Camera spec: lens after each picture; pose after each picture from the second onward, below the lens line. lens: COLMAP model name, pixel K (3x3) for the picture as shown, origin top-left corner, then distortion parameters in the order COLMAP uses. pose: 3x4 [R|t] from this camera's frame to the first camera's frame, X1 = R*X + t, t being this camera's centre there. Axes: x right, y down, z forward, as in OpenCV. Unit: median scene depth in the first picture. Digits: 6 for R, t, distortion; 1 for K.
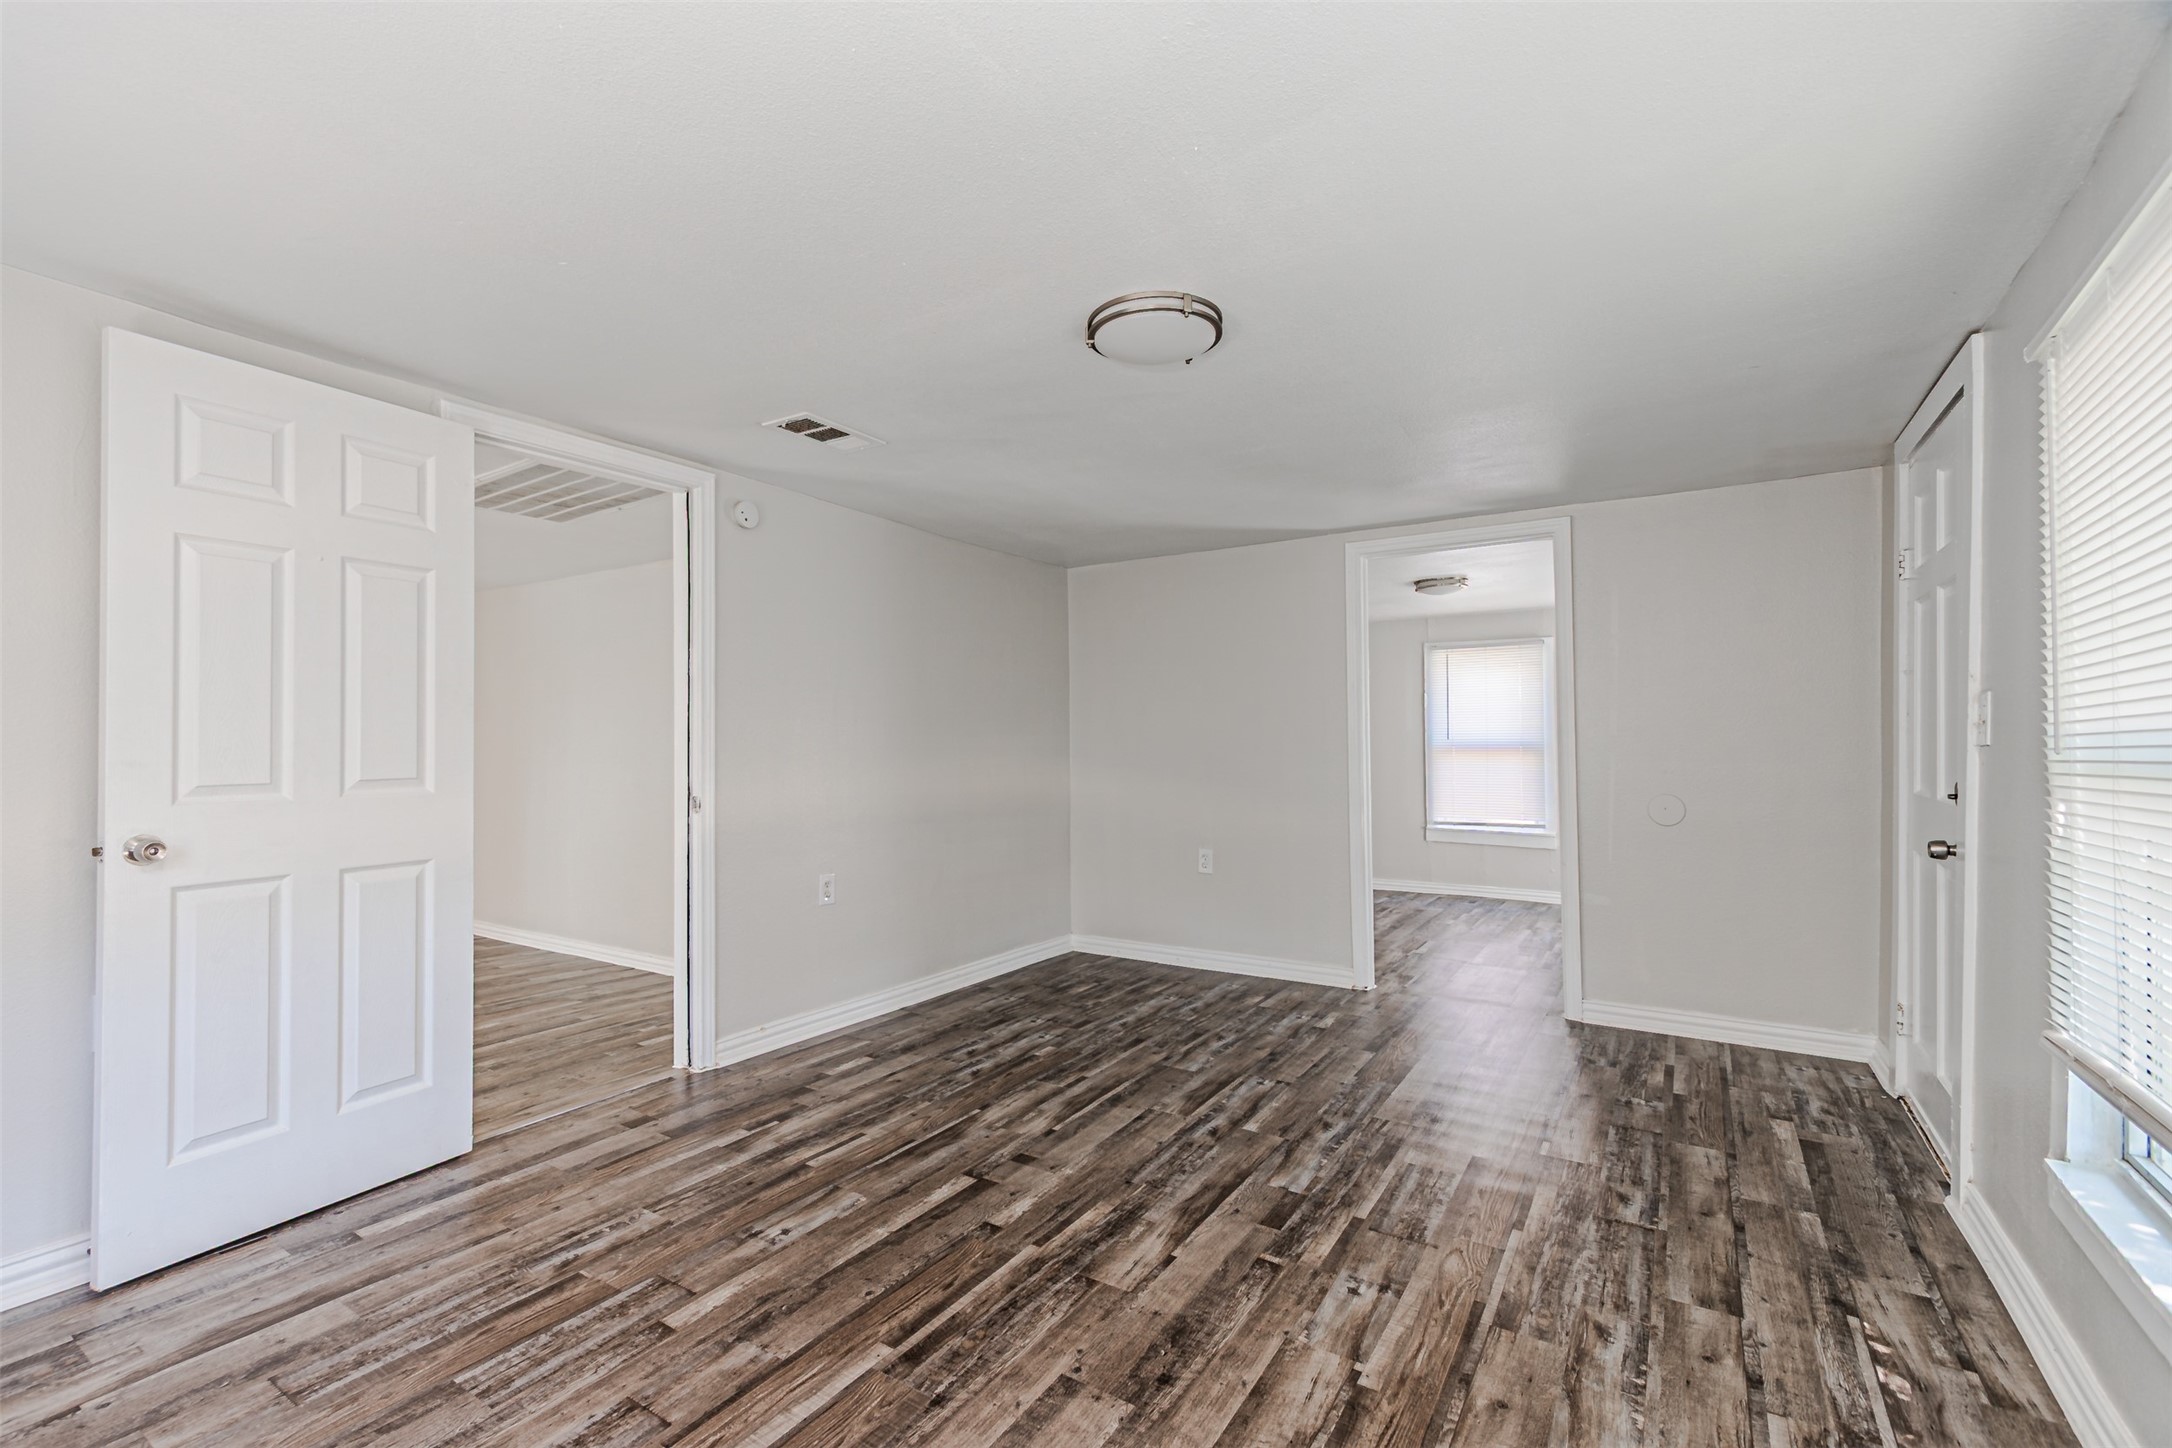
lens RADIAL K [[950.4, 0, 1028.7], [0, 950.4, 749.2], [0, 0, 1]] dist [0.005307, -0.001590]
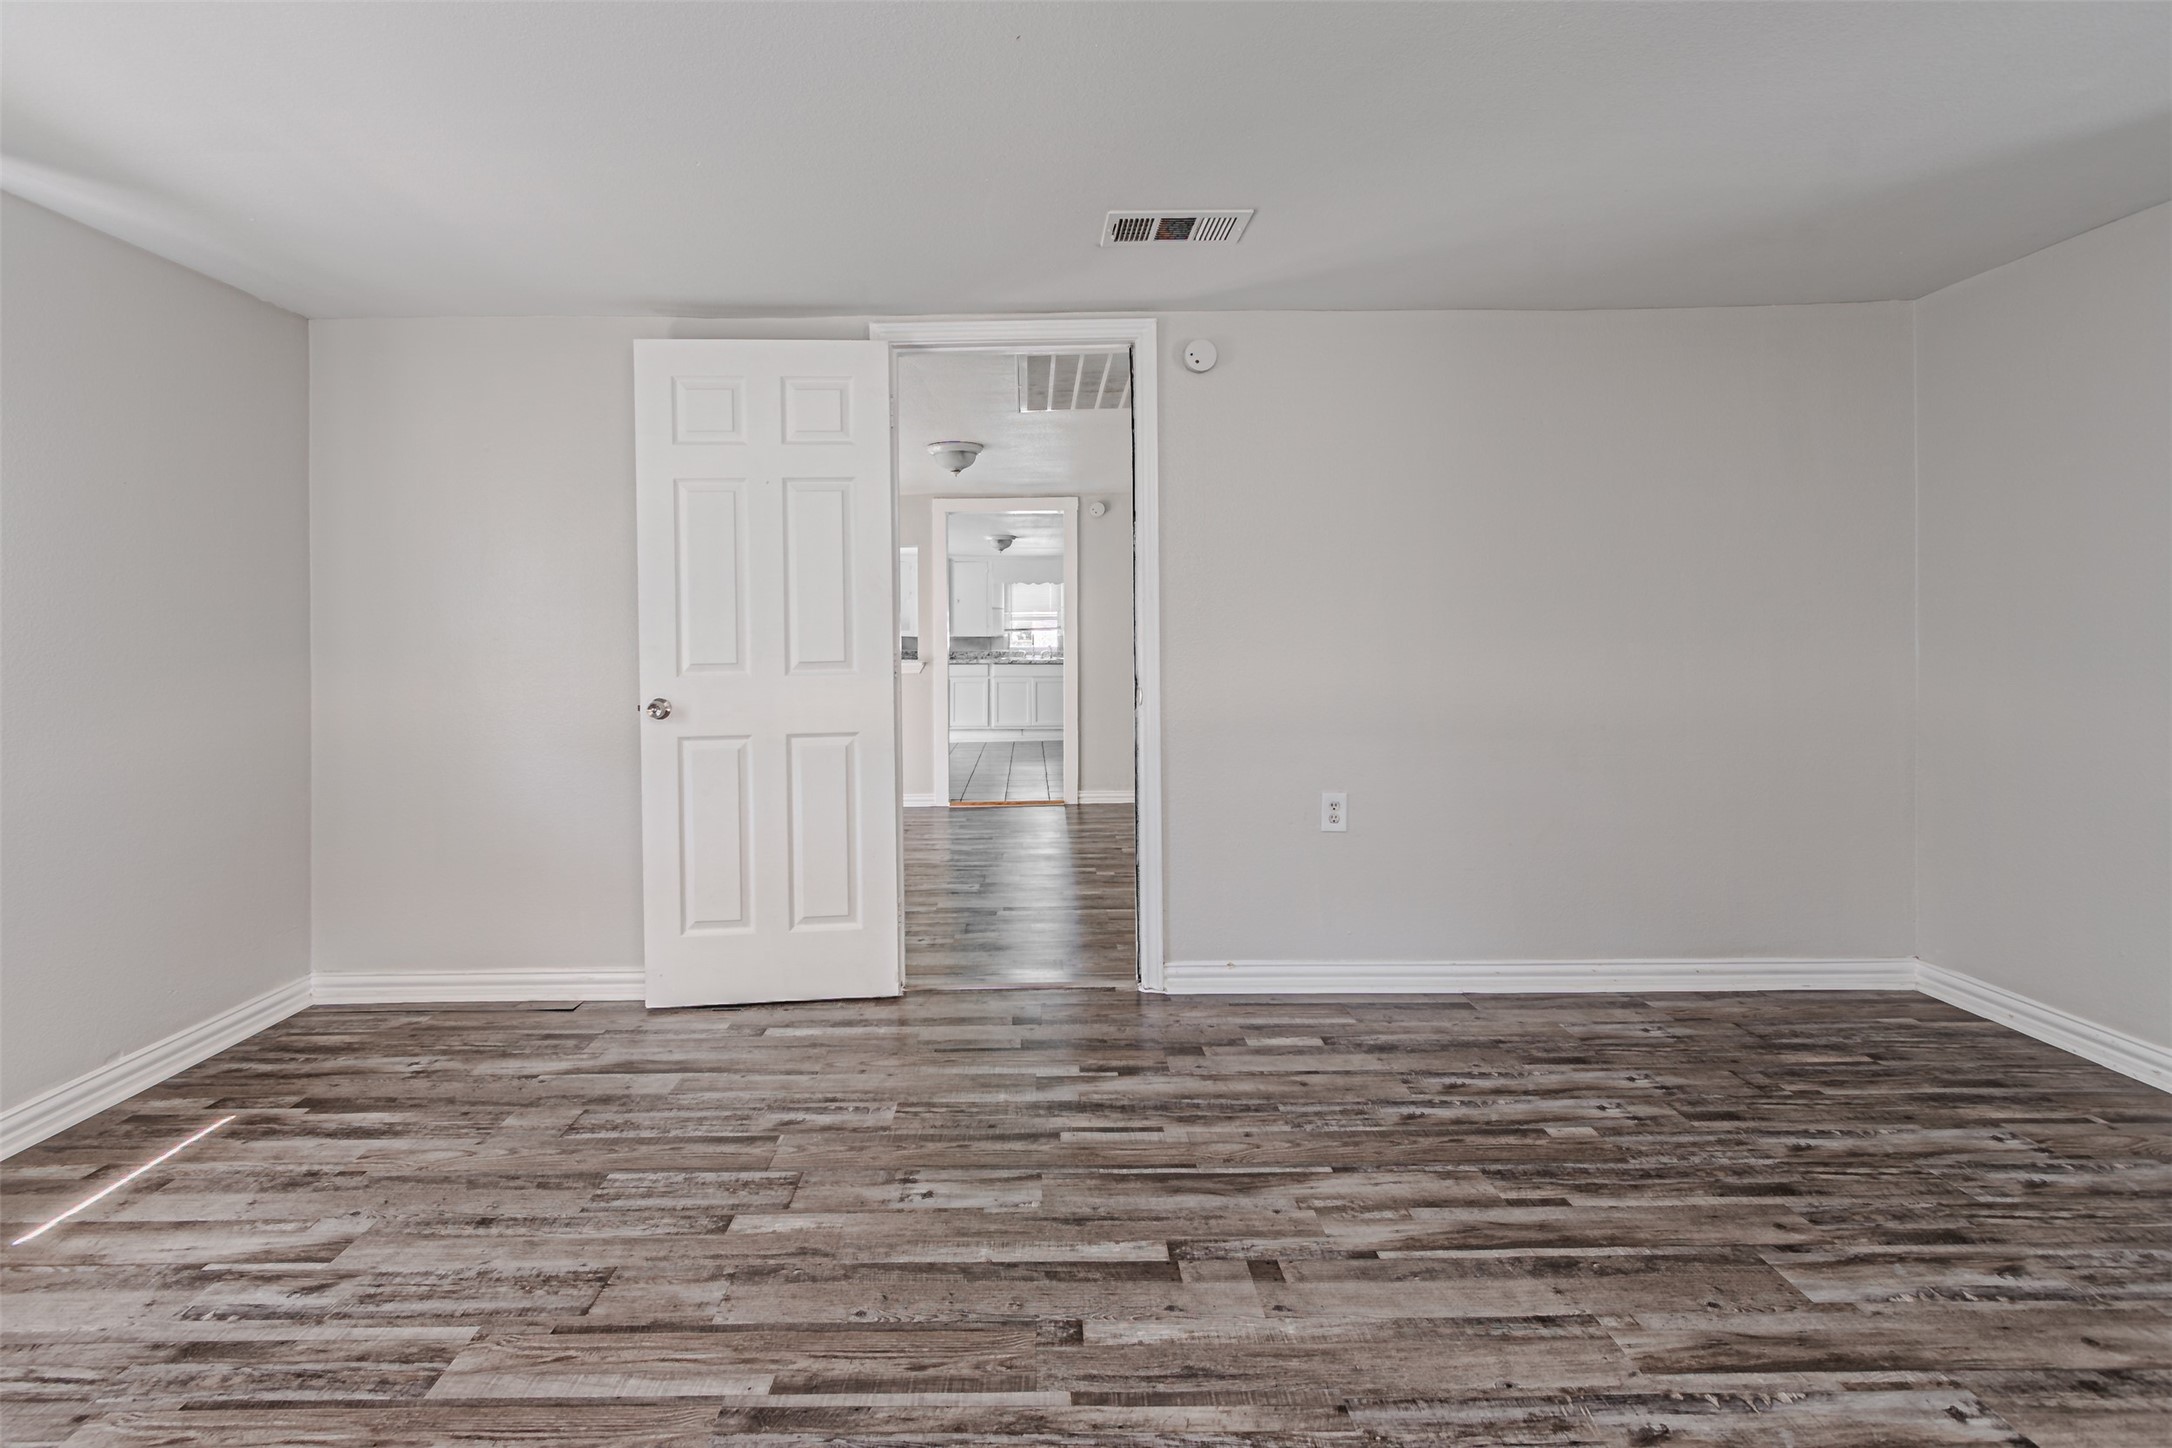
lens RADIAL K [[950.4, 0, 1030.9], [0, 950.4, 677.3], [0, 0, 1]] dist [0.005307, -0.001590]
pose [[0.566296, 0.029706, -0.823667, 0.447419], [0.004661, 0.999219, 0.039242, 0.005105], [0.824189, -0.026061, 0.565715, 0.546217]]
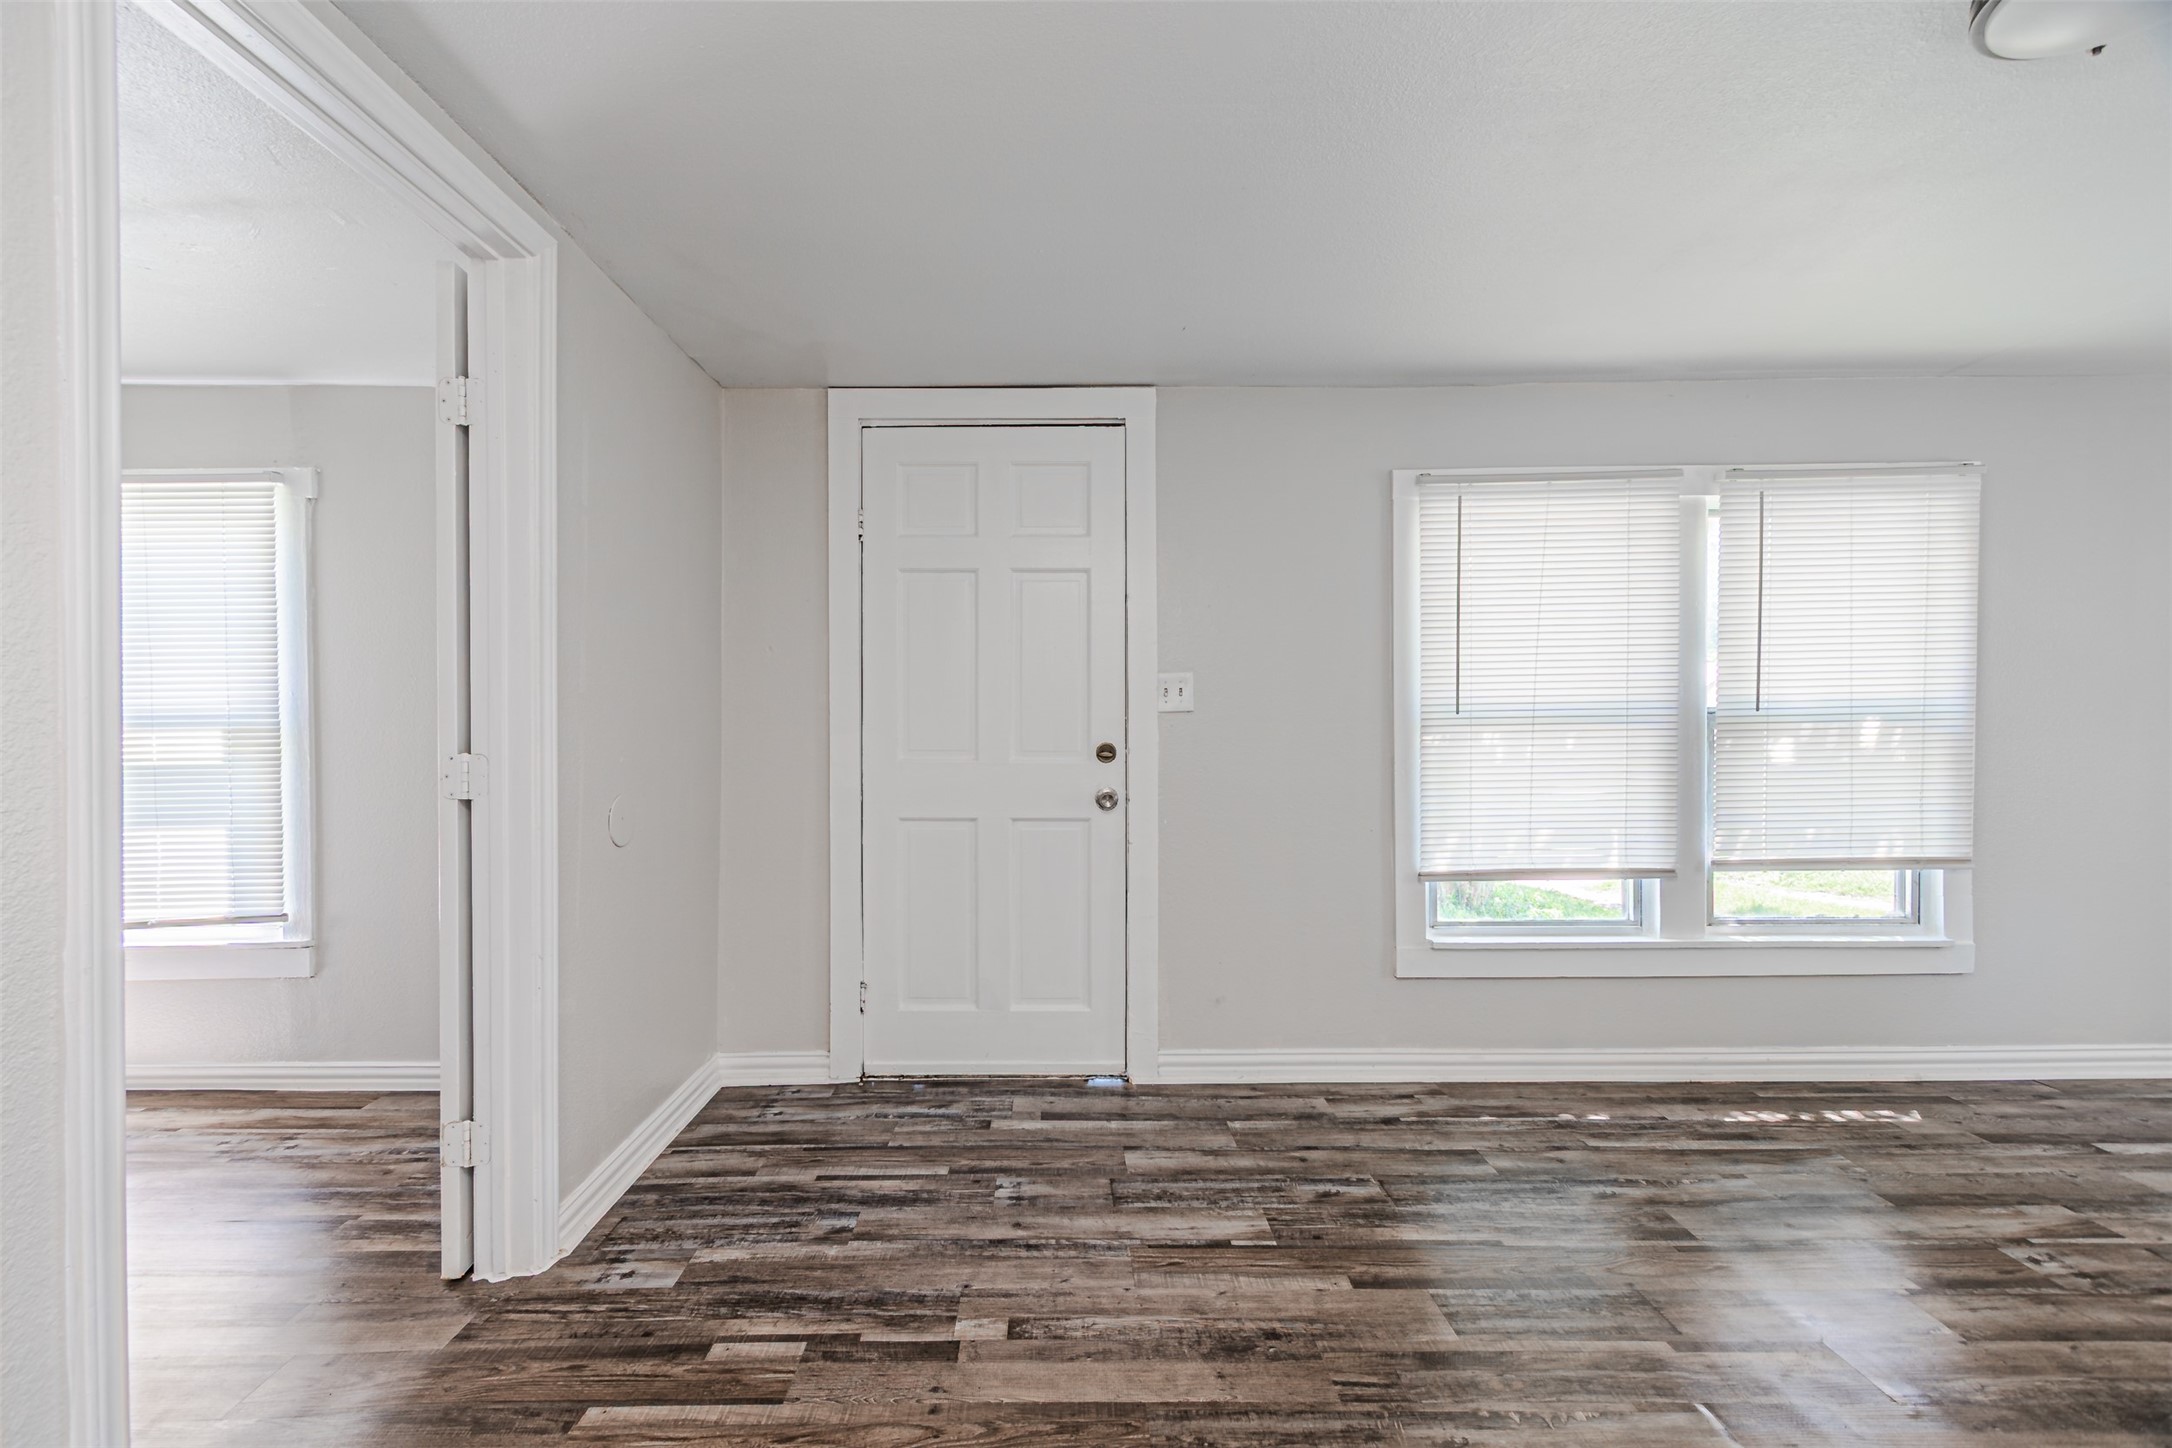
lens RADIAL K [[950.4, 0, 1038.2], [0, 950.4, 766.8], [0, 0, 1]] dist [0.005307, -0.001590]
pose [[-0.579683, -0.039733, 0.813873, 0.045147], [0.009016, 0.998437, 0.055165, -0.000334], [-0.814793, 0.039316, -0.578418, 1.656143]]
